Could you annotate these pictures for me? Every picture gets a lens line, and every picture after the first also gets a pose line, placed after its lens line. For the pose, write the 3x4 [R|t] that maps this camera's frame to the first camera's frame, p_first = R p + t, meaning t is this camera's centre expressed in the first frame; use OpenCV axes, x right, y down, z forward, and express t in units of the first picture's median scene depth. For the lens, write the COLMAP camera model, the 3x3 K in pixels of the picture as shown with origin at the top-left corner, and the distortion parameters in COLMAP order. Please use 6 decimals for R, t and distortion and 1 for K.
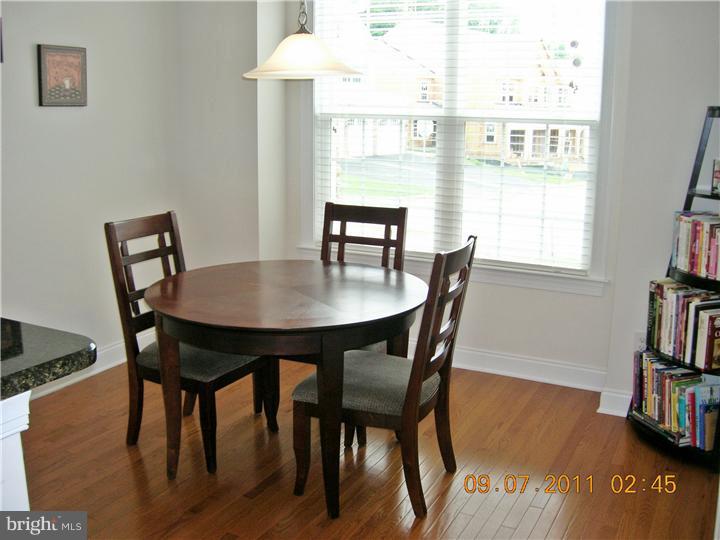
lens RADIAL K [[750.6, 0, 359.0], [0, 750.6, 273.5], [0, 0, 1]] dist [-0.149803, 0.000000]
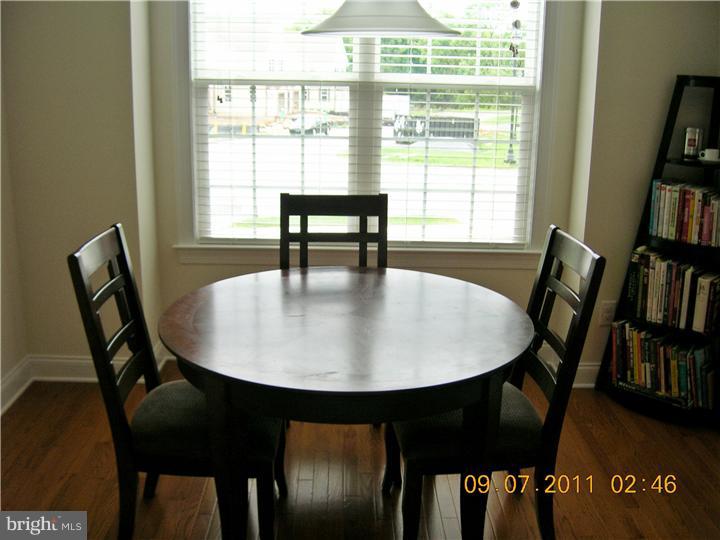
lens RADIAL K [[750.6, 0, 361.3], [0, 750.6, 268.1], [0, 0, 1]] dist [-0.149803, 0.000000]
pose [[0.873212, -0.118129, 0.472807, -0.366984], [0.093575, 0.992767, 0.075219, -0.071154], [-0.478272, -0.021440, 0.877950, 0.276129]]
